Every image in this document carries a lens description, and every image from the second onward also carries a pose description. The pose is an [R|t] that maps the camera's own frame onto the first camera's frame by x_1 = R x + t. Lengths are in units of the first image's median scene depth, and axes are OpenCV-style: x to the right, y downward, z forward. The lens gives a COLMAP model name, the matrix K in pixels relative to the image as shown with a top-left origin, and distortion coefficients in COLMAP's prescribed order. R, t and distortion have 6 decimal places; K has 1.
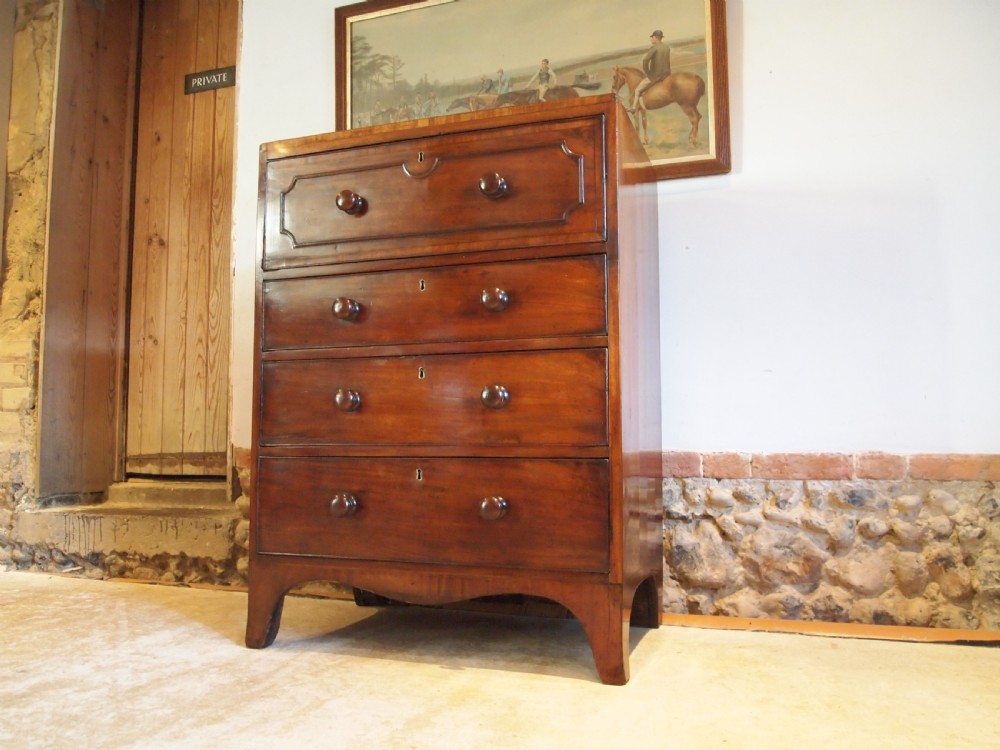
lens RADIAL K [[800.1, 0, 501.2], [0, 800.1, 383.7], [0, 0, 1]] dist [-0.049800, 0.005245]
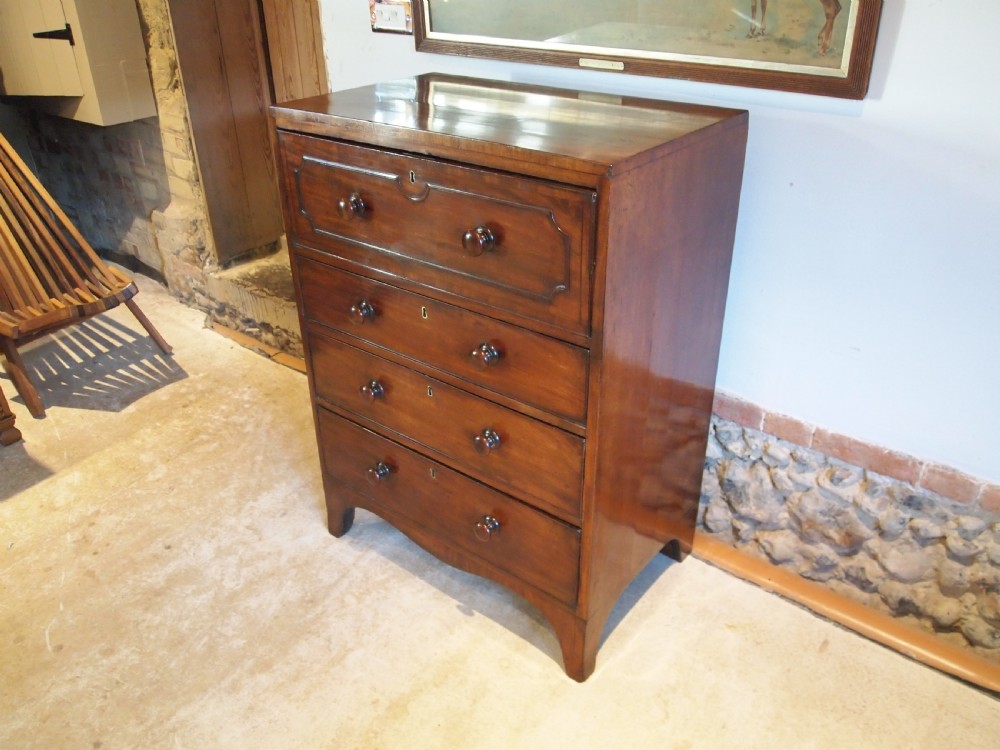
lens RADIAL K [[800.1, 0, 505.9], [0, 800.1, 376.2], [0, 0, 1]] dist [-0.049800, 0.005245]
pose [[0.947064, 0.148572, -0.284598, 0.234476], [0.033560, 0.835803, 0.548003, -0.490341], [0.319285, -0.528545, 0.786573, 0.200268]]
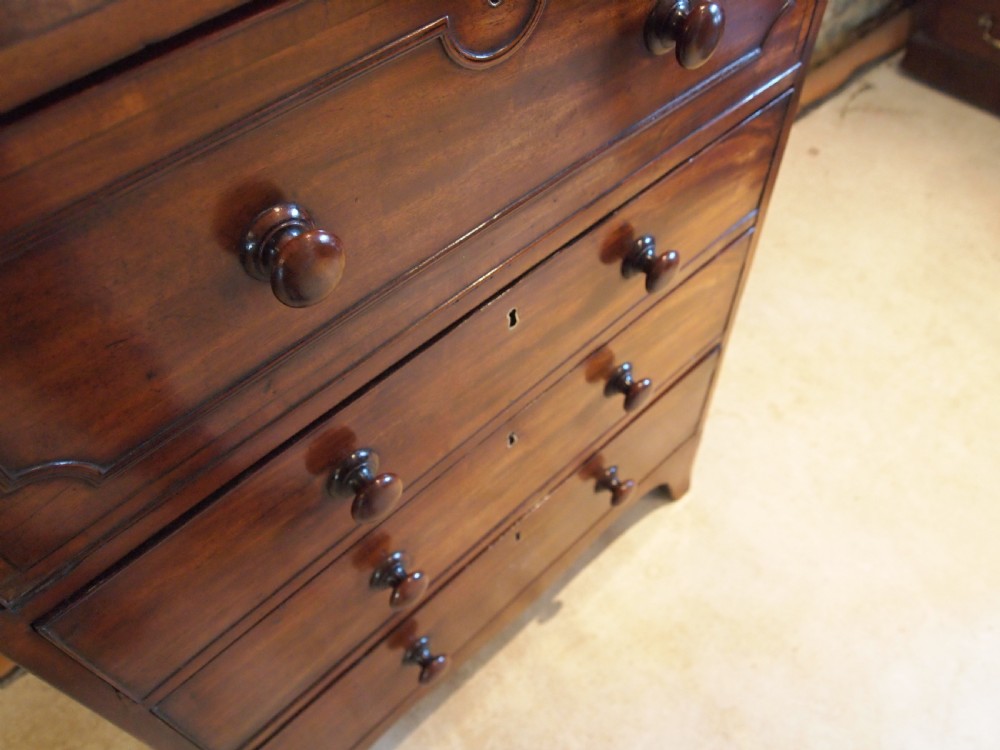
lens RADIAL K [[800.1, 0, 493.3], [0, 800.1, 367.1], [0, 0, 1]] dist [-0.049800, 0.005245]
pose [[0.465440, -0.704638, 0.535584, -0.281665], [-0.025027, 0.594406, 0.803776, -0.363907], [-0.884726, -0.387514, 0.259025, 0.754485]]
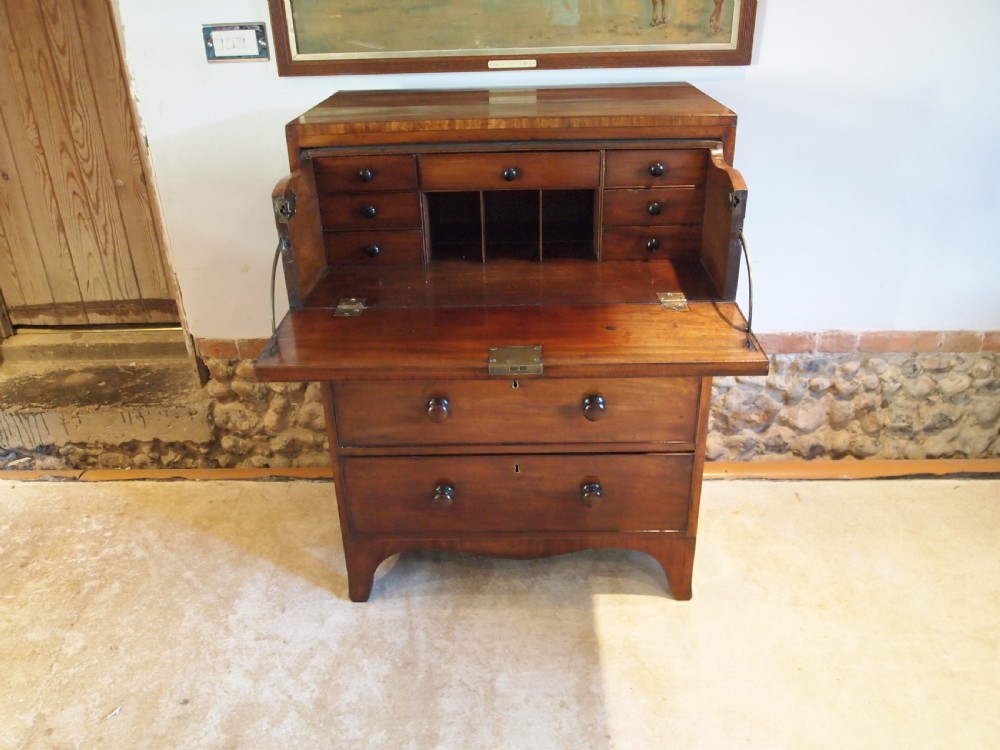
lens RADIAL K [[800.1, 0, 498.3], [0, 800.1, 379.0], [0, 0, 1]] dist [-0.049800, 0.005245]
pose [[0.951168, -0.162468, 0.262458, -0.325061], [0.006624, 0.860821, 0.508864, -0.452114], [-0.308604, -0.482277, 0.819861, 0.142753]]
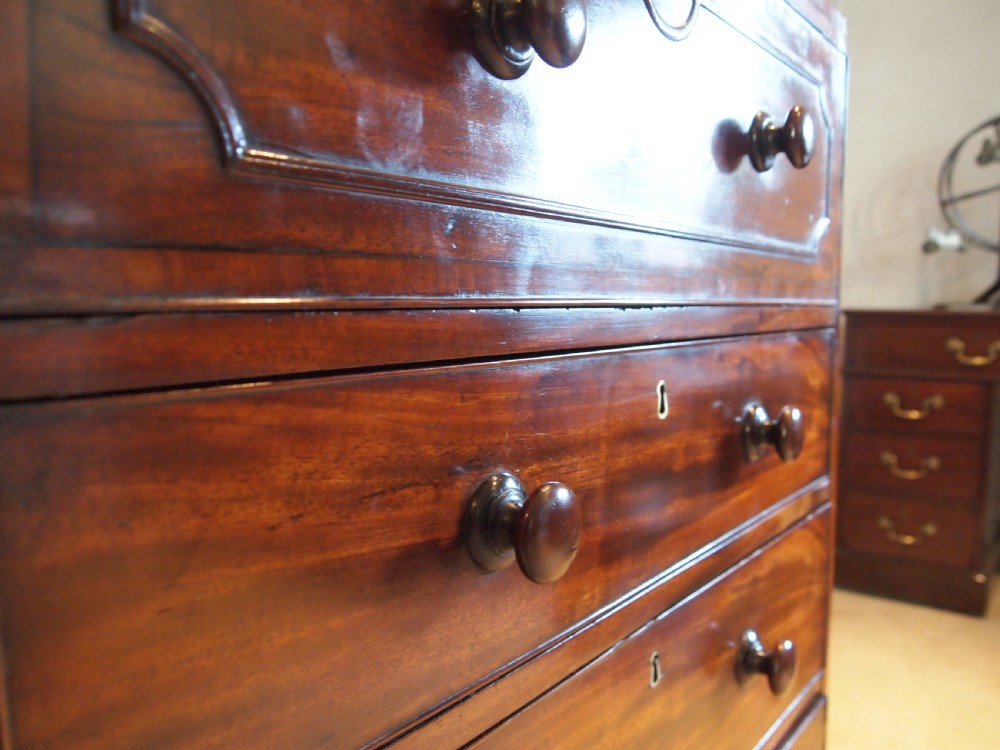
lens RADIAL K [[800.1, 0, 498.6], [0, 800.1, 381.3], [0, 0, 1]] dist [-0.049800, 0.005245]
pose [[0.320216, -0.092558, 0.942812, -0.345958], [-0.058507, 0.991384, 0.117197, -0.137591], [-0.945536, -0.092690, 0.312042, 0.813501]]
